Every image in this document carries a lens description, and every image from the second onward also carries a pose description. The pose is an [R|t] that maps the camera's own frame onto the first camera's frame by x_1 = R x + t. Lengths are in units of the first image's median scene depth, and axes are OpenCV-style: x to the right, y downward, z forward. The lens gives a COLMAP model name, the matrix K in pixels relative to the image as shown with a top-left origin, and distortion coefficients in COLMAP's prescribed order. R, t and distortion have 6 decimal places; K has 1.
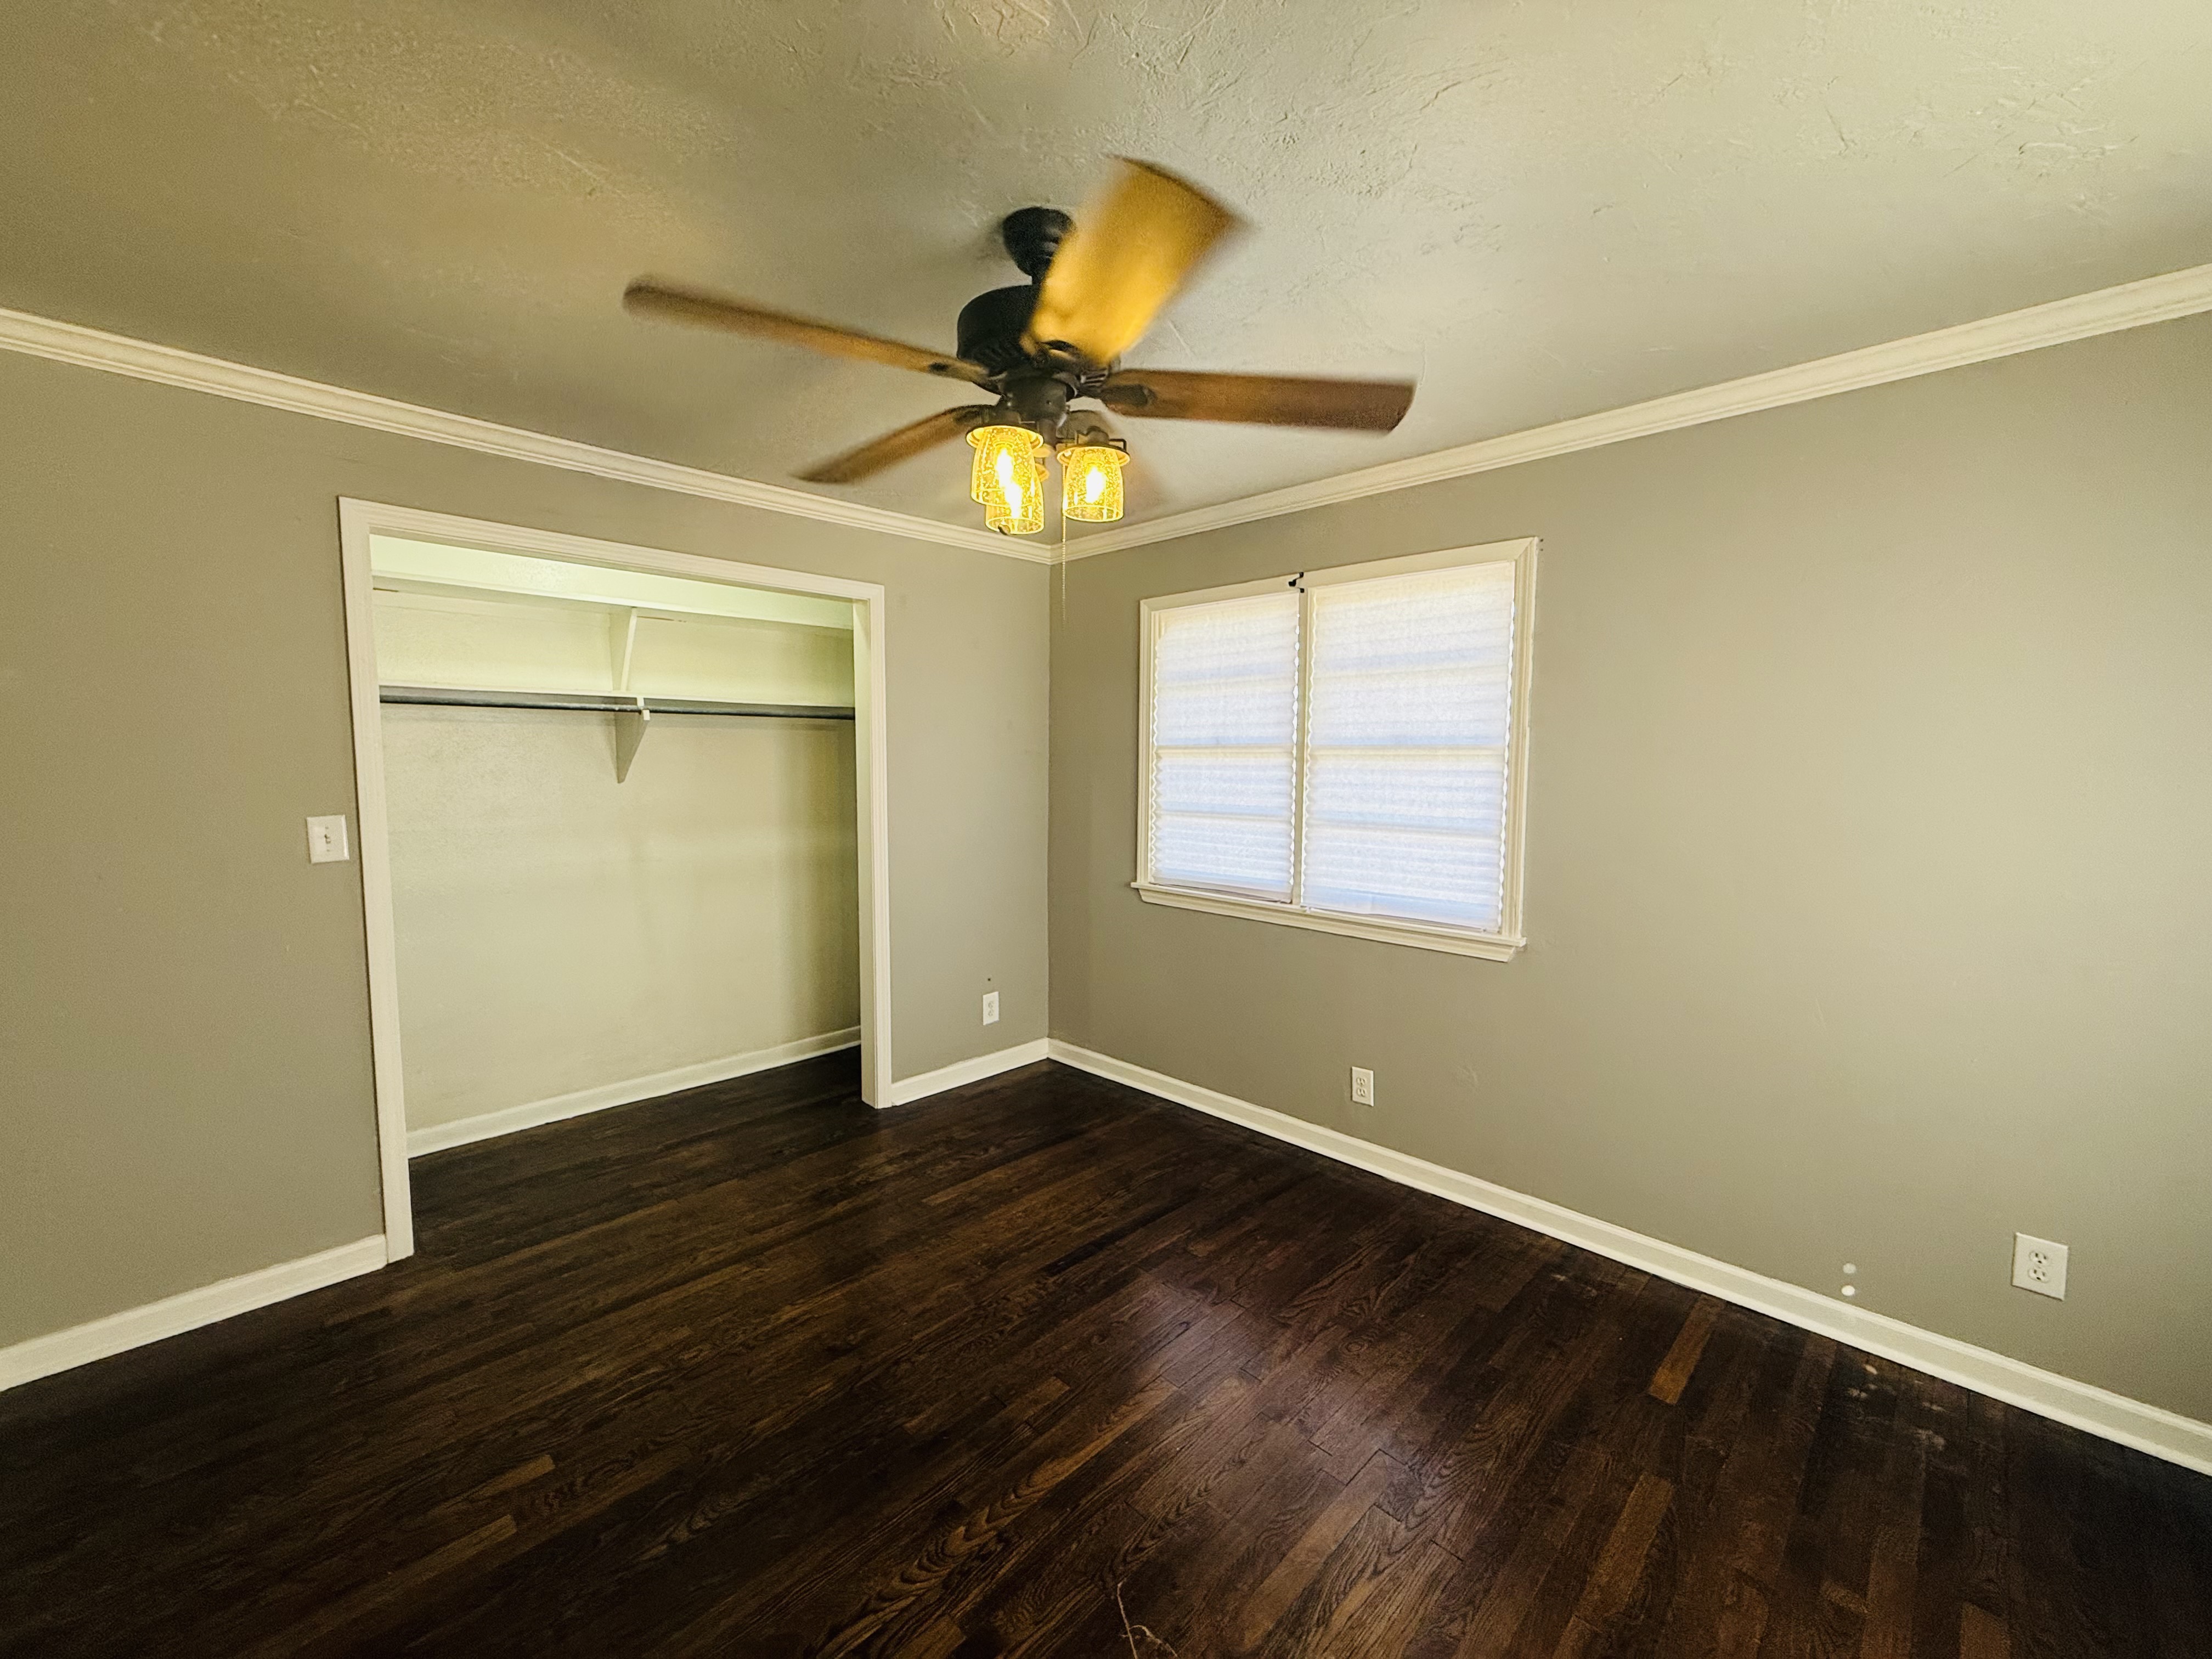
lens RADIAL K [[878.0, 0, 1098.1], [0, 878.0, 827.4], [0, 0, 1]] dist [-0.000575, -0.000226]
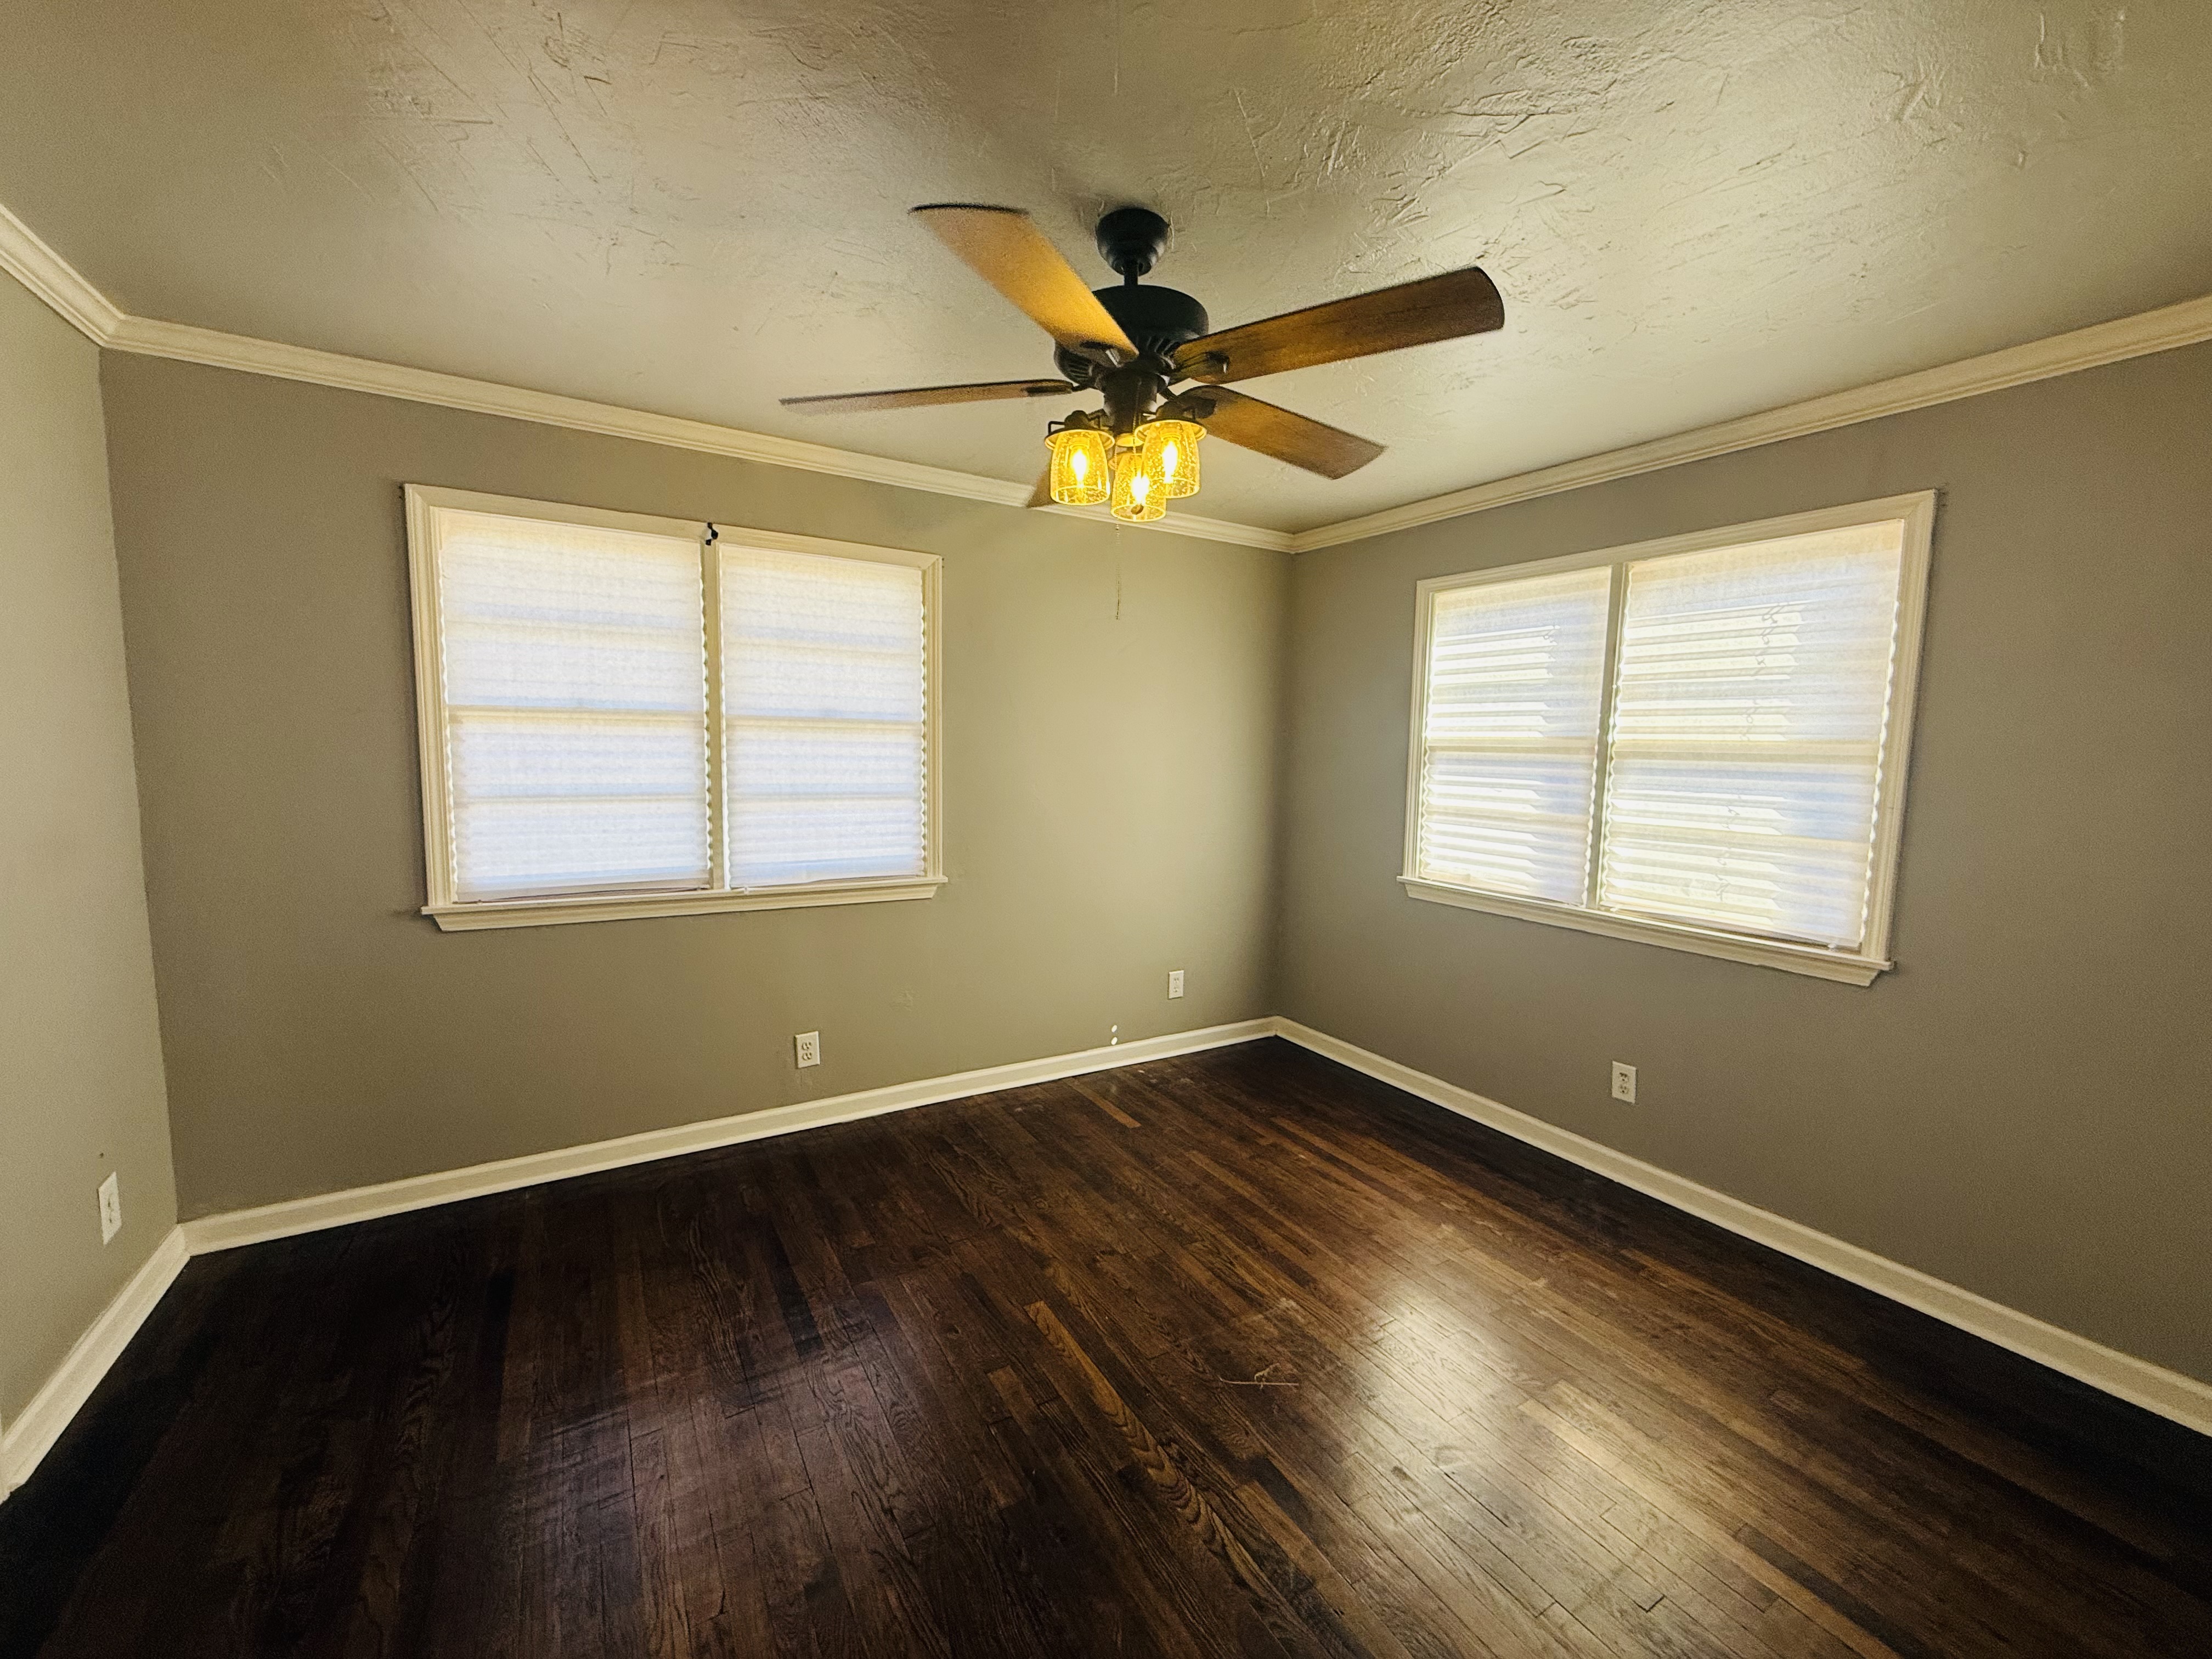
lens RADIAL K [[878.0, 0, 1098.1], [0, 878.0, 827.4], [0, 0, 1]] dist [-0.000575, -0.000226]
pose [[0.253534, -0.094035, 0.962745, -0.613654], [0.058403, 0.994936, 0.081799, -0.030699], [-0.965562, 0.035489, 0.257742, 0.421820]]
